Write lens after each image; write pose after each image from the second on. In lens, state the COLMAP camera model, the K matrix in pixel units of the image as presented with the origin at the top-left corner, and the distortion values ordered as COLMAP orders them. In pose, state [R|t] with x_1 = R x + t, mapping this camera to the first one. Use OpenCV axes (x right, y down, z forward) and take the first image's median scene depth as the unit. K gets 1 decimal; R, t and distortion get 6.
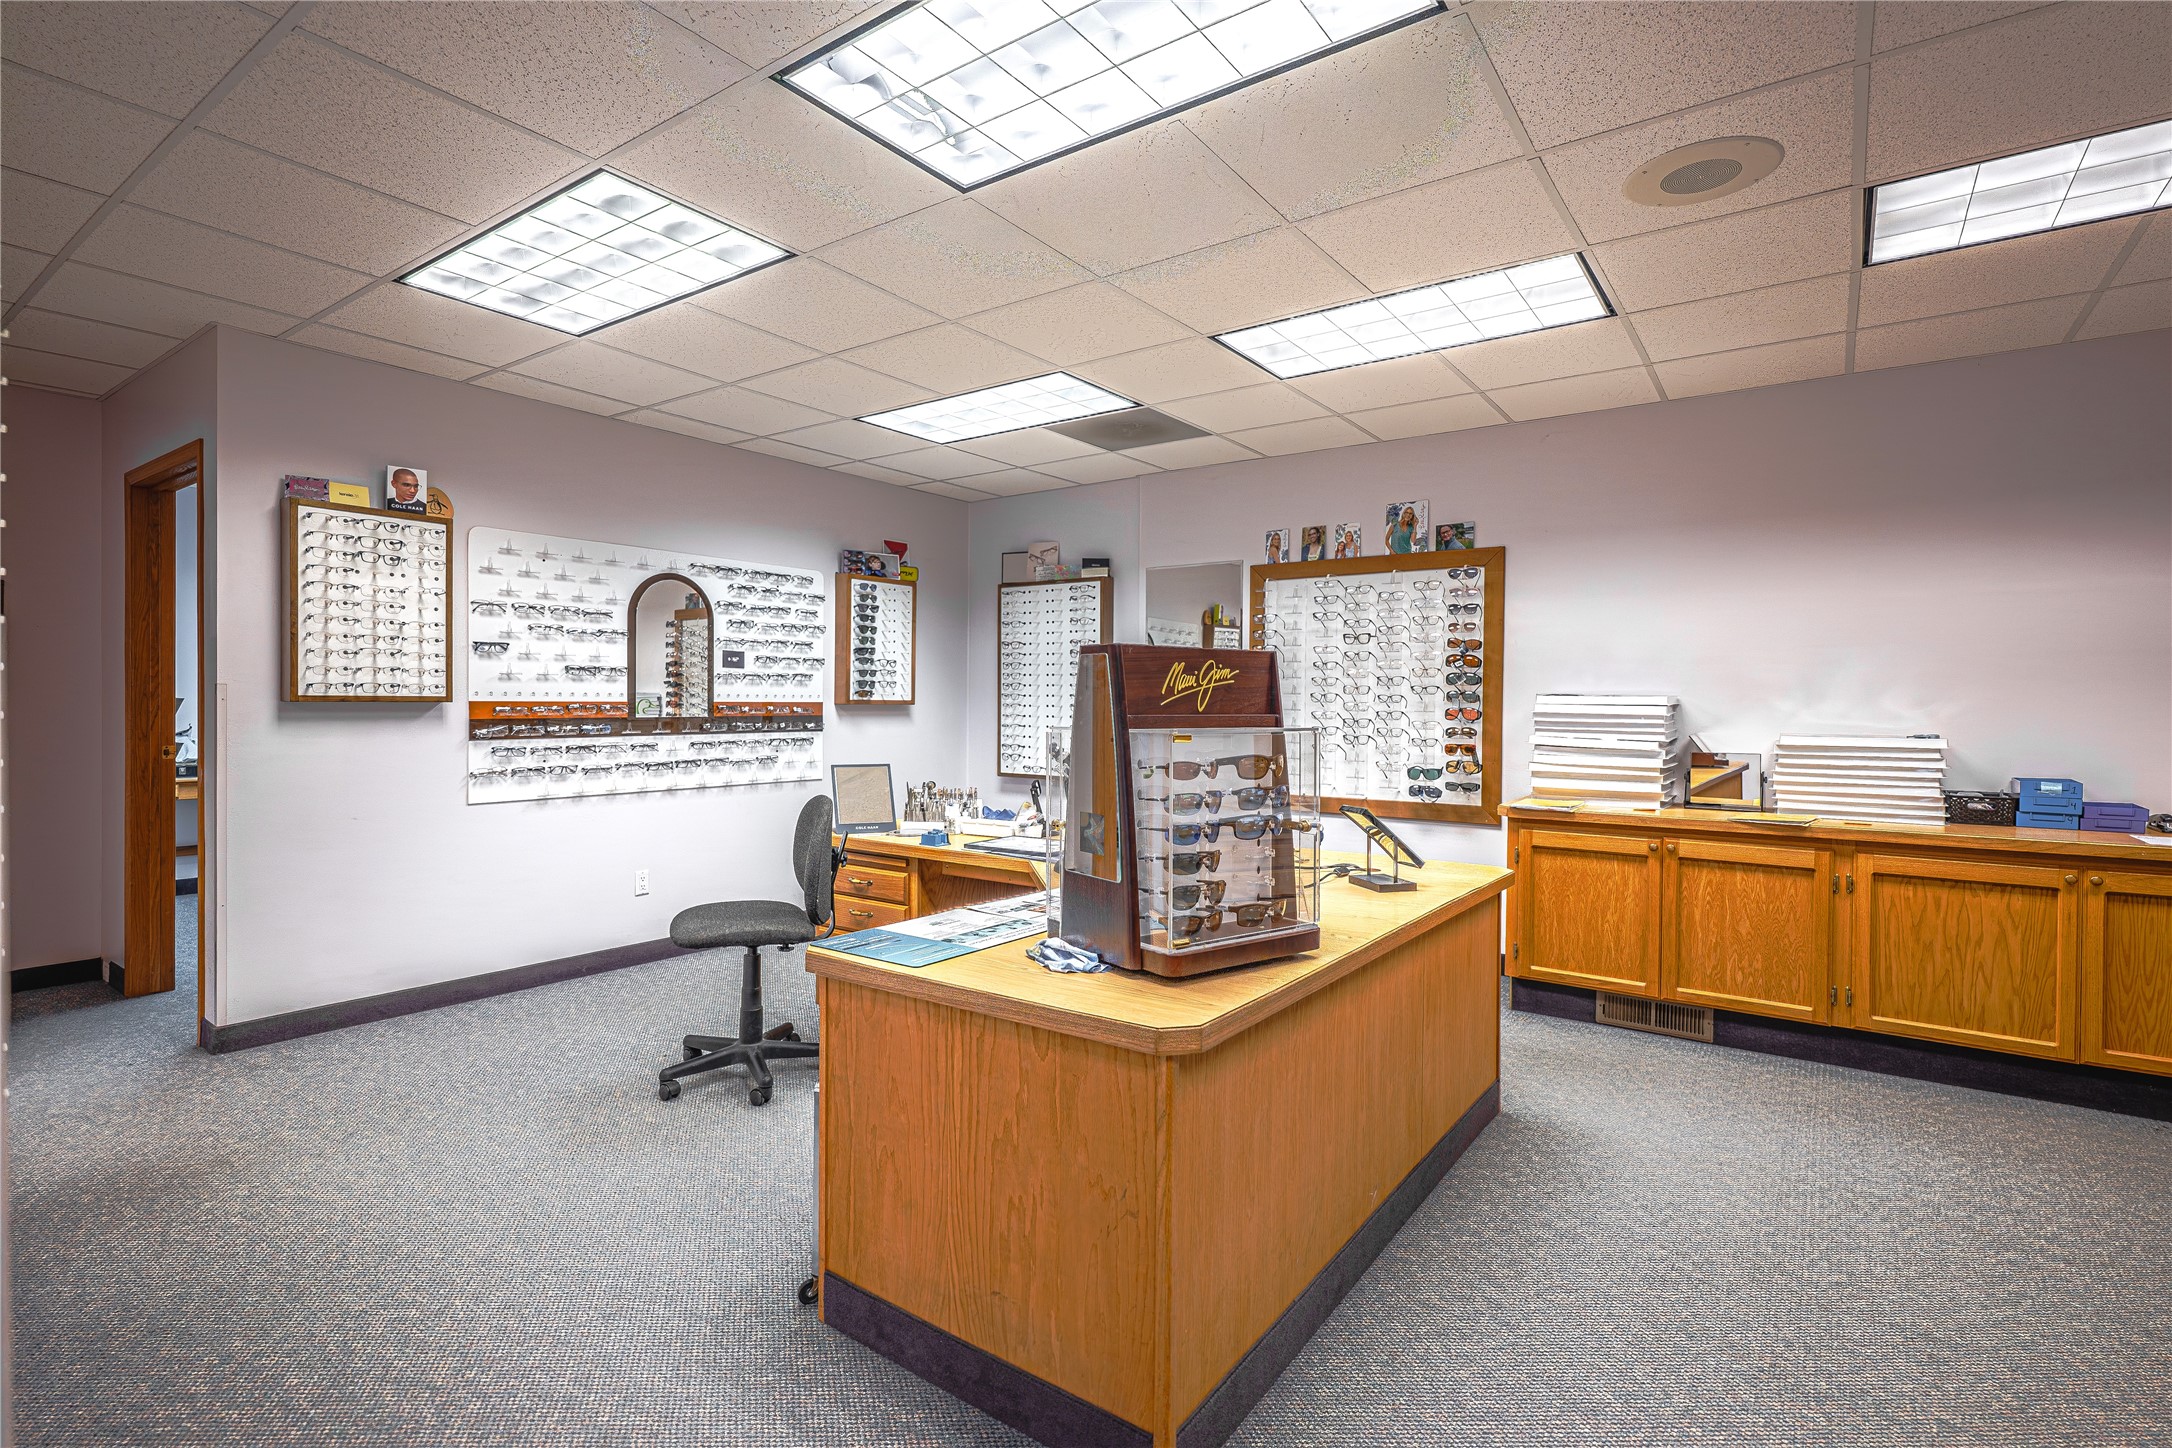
lens RADIAL K [[1007.7, 0, 1066.5], [0, 1007.7, 709.3], [0, 0, 1]] dist [0.004019, 0.000113]
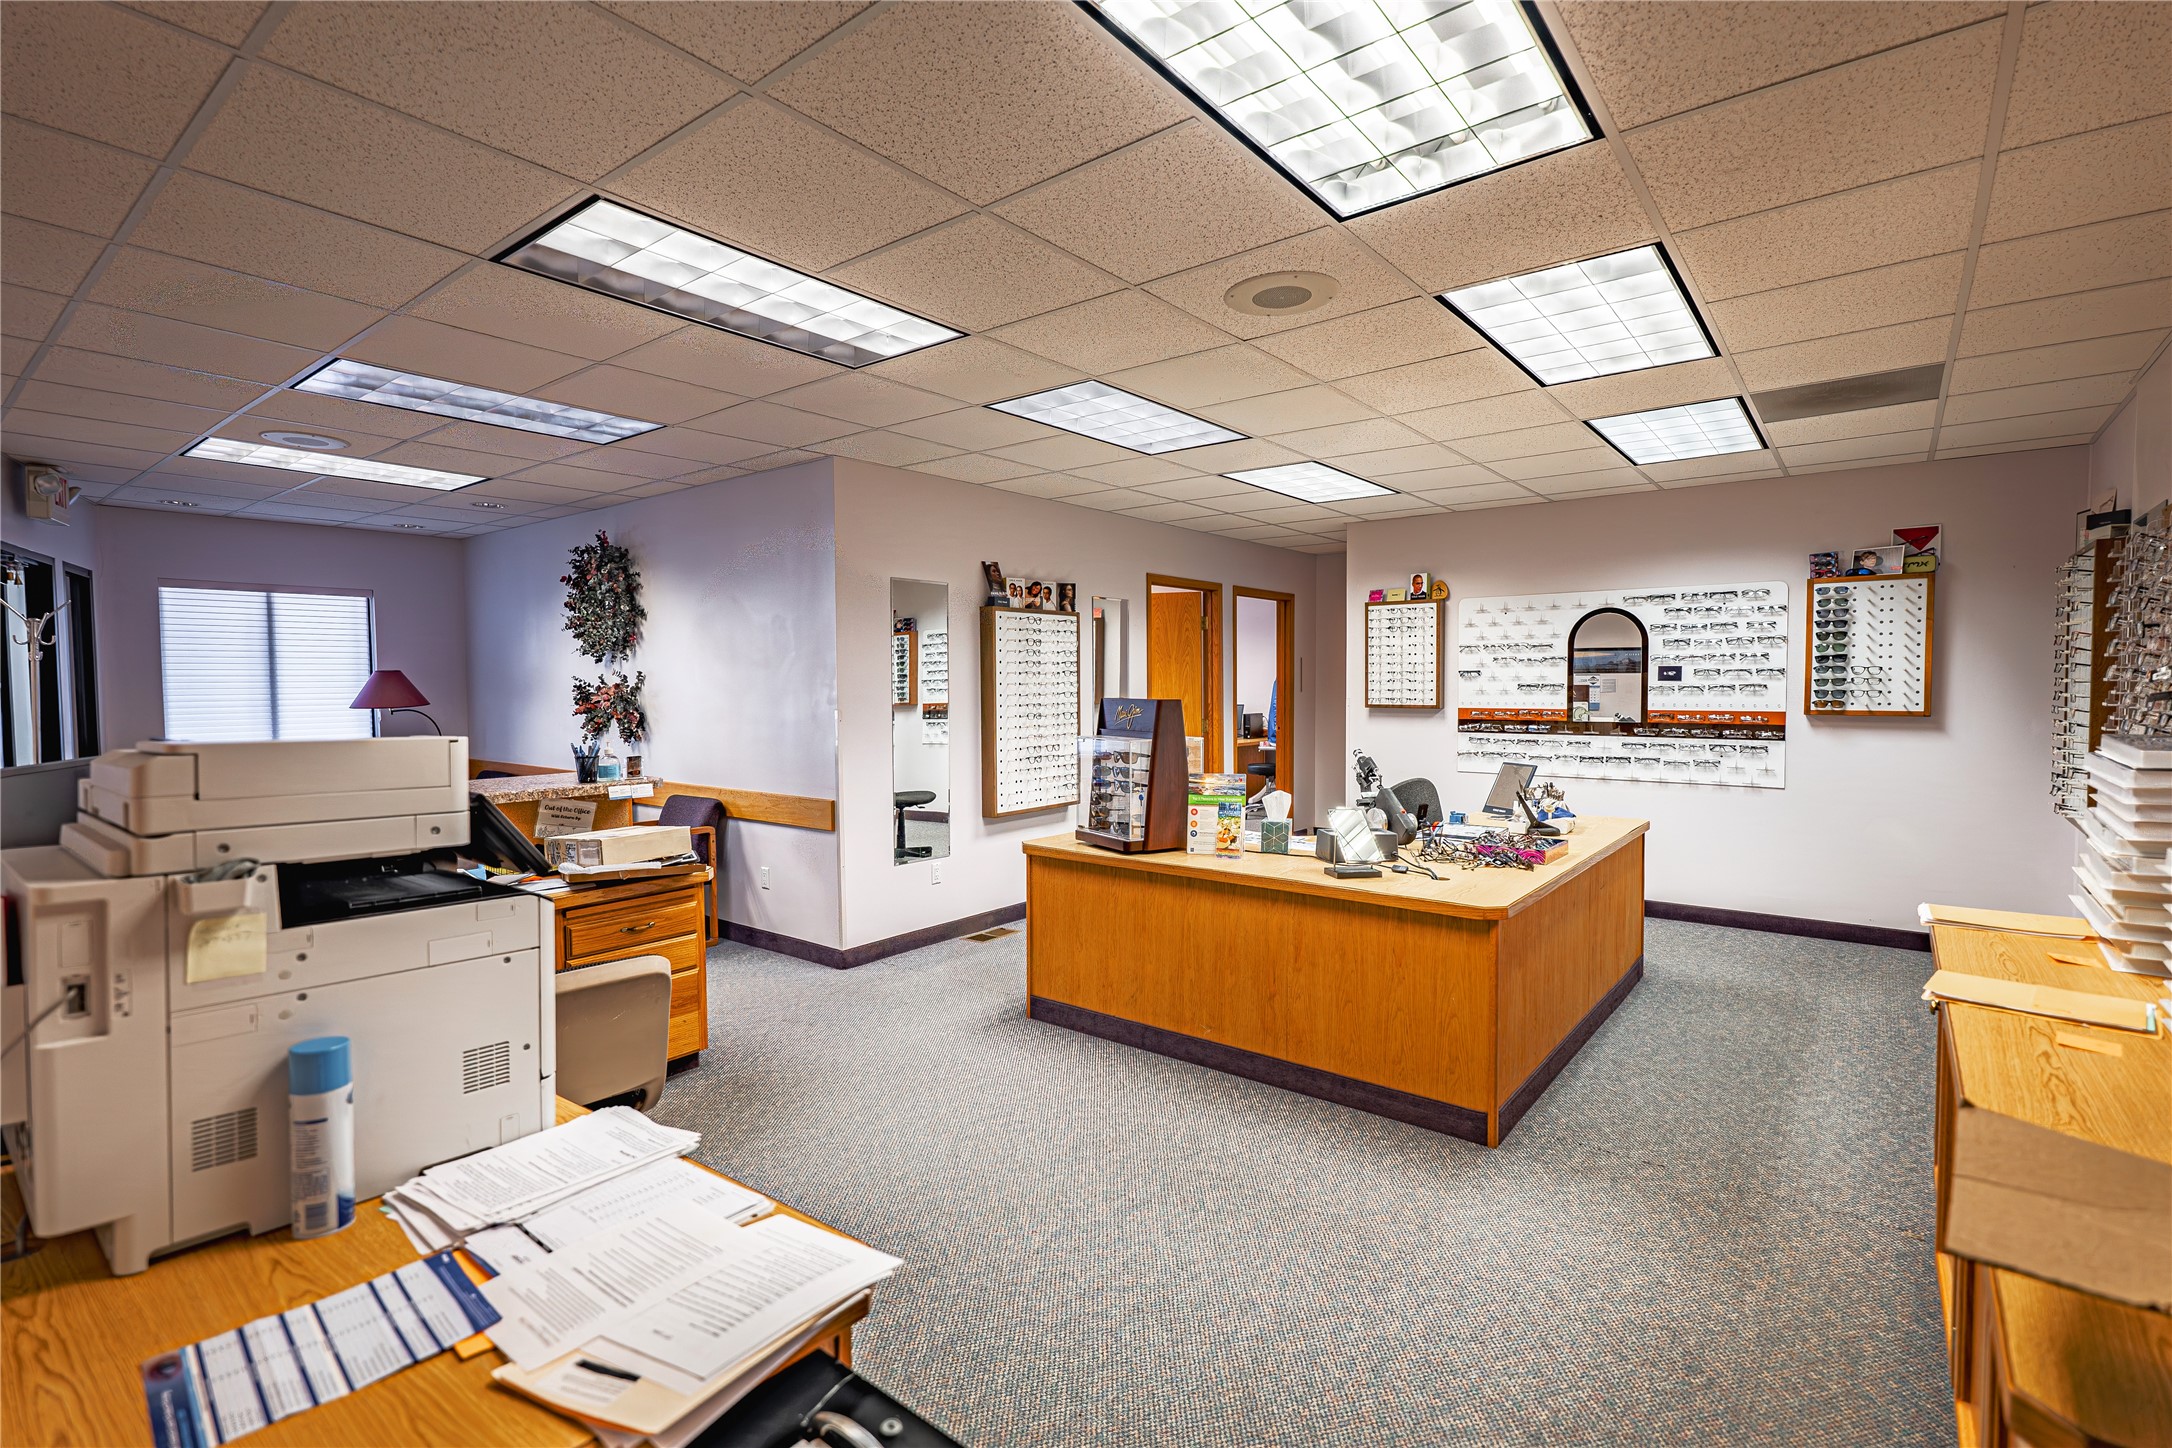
lens RADIAL K [[1007.7, 0, 1103.0], [0, 1007.7, 719.3], [0, 0, 1]] dist [0.004019, 0.000113]
pose [[-0.020615, 0.033615, -0.999222, 0.956243], [-0.002573, 0.999430, 0.033675, -0.039131], [0.999784, 0.003265, -0.020517, 0.427699]]
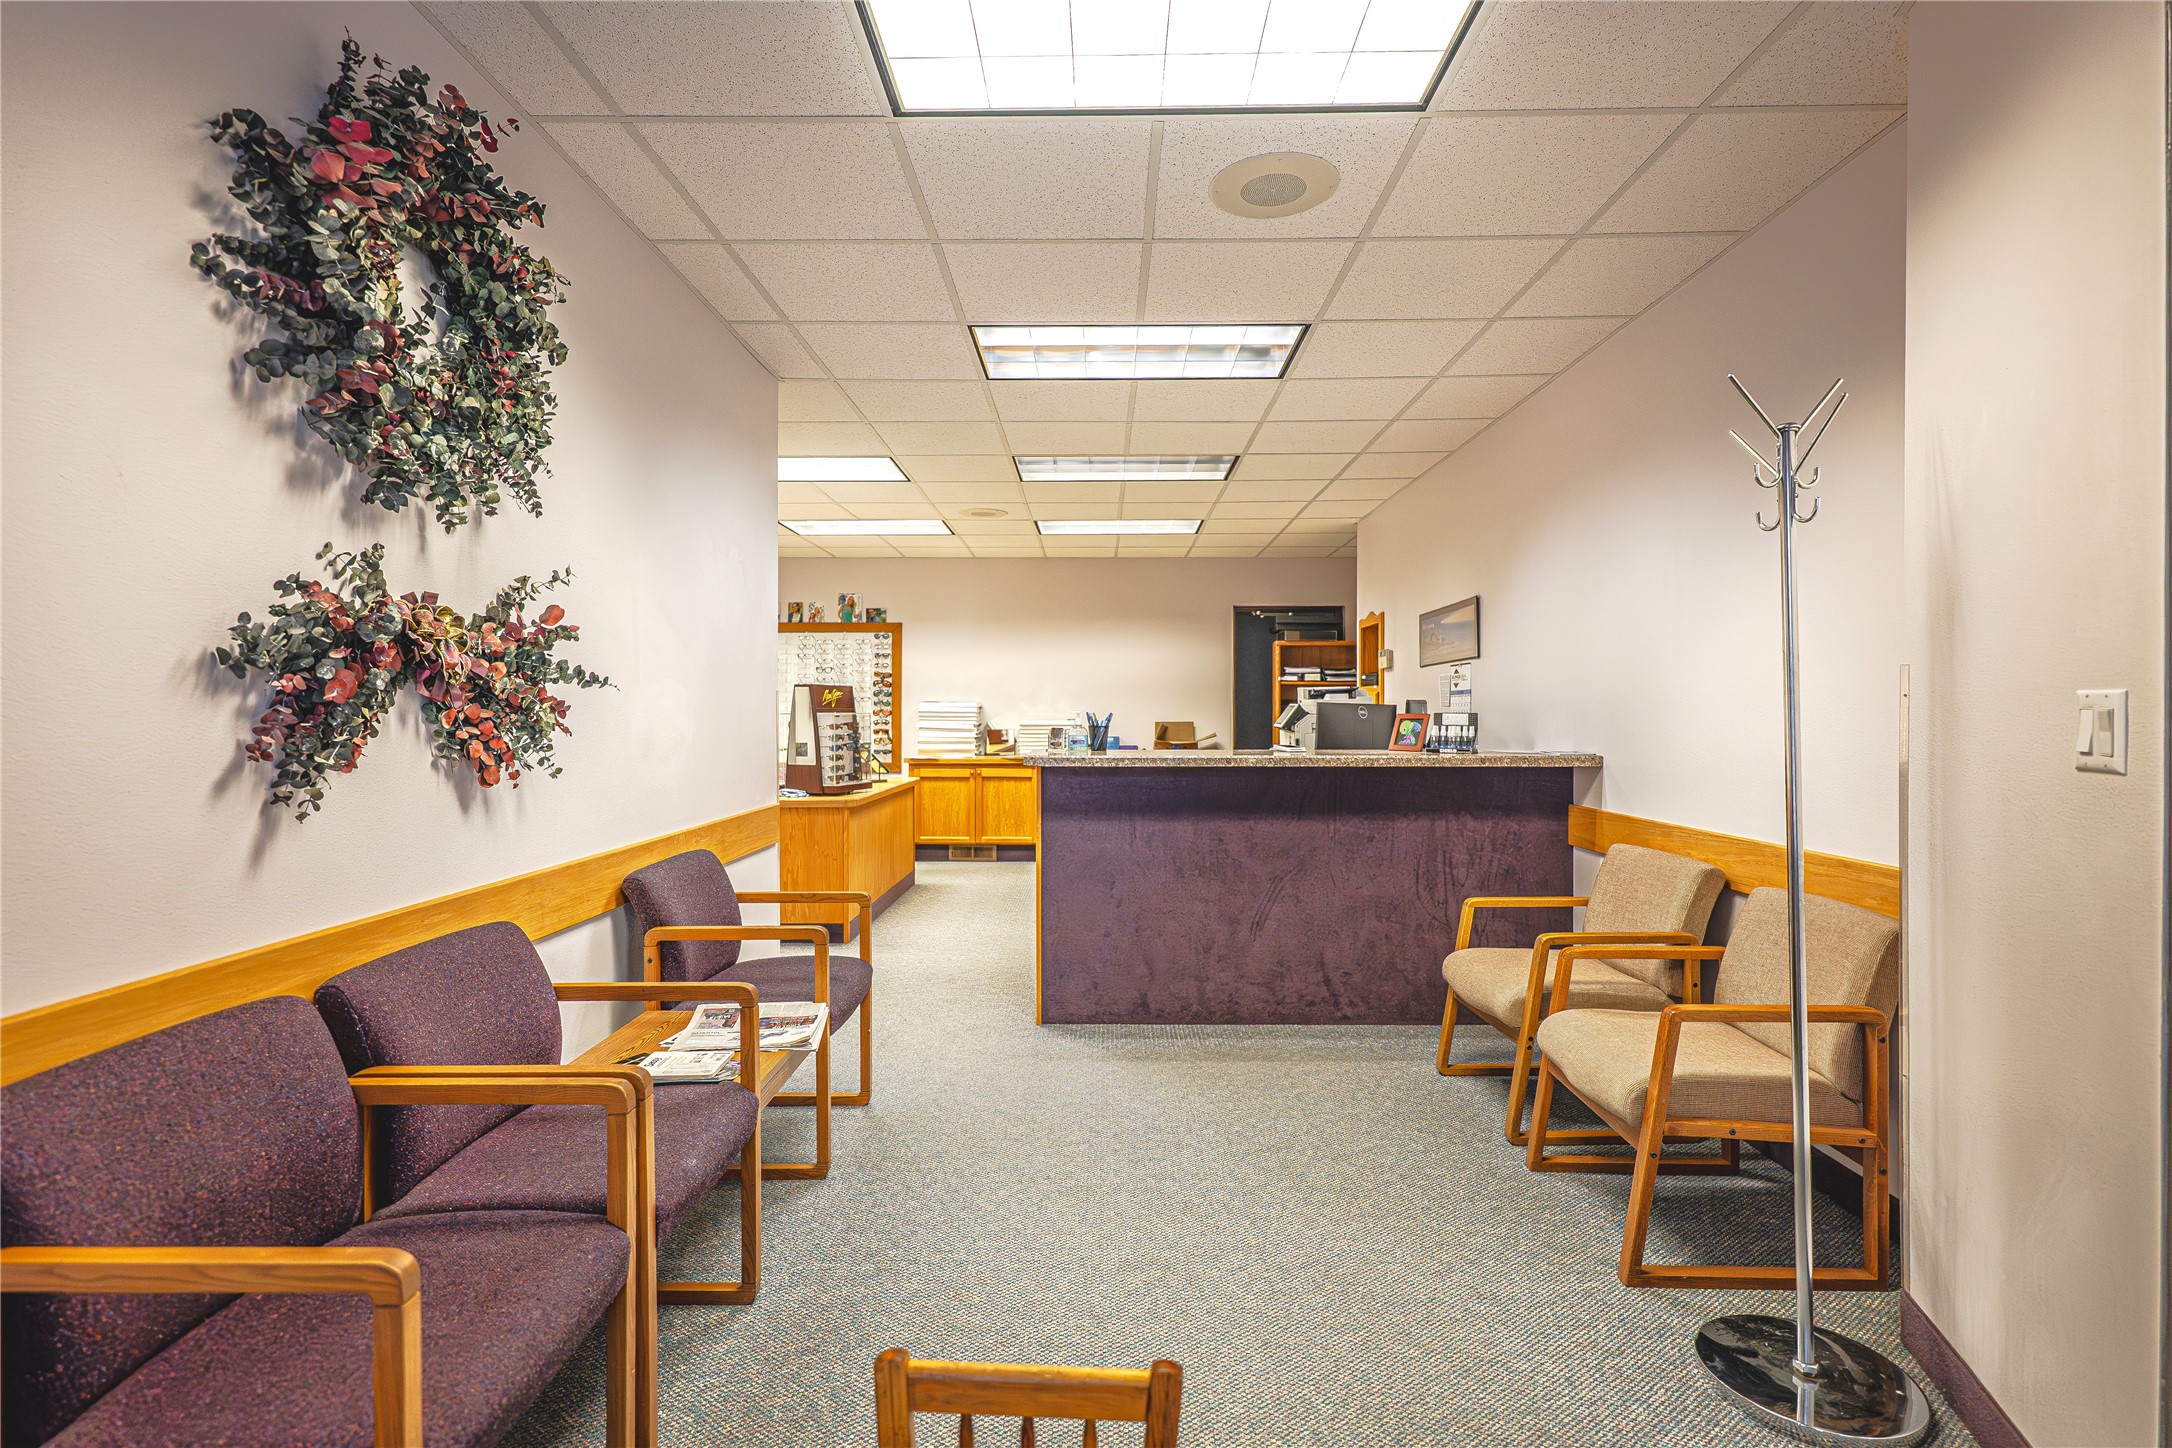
lens RADIAL K [[1007.7, 0, 1050.1], [0, 1007.7, 732.2], [0, 0, 1]] dist [0.004019, 0.000113]
pose [[0.822904, -0.017929, 0.567898, -0.422919], [0.009937, 0.999803, 0.017166, 0.012855], [-0.568094, -0.008482, 0.822920, -0.729754]]
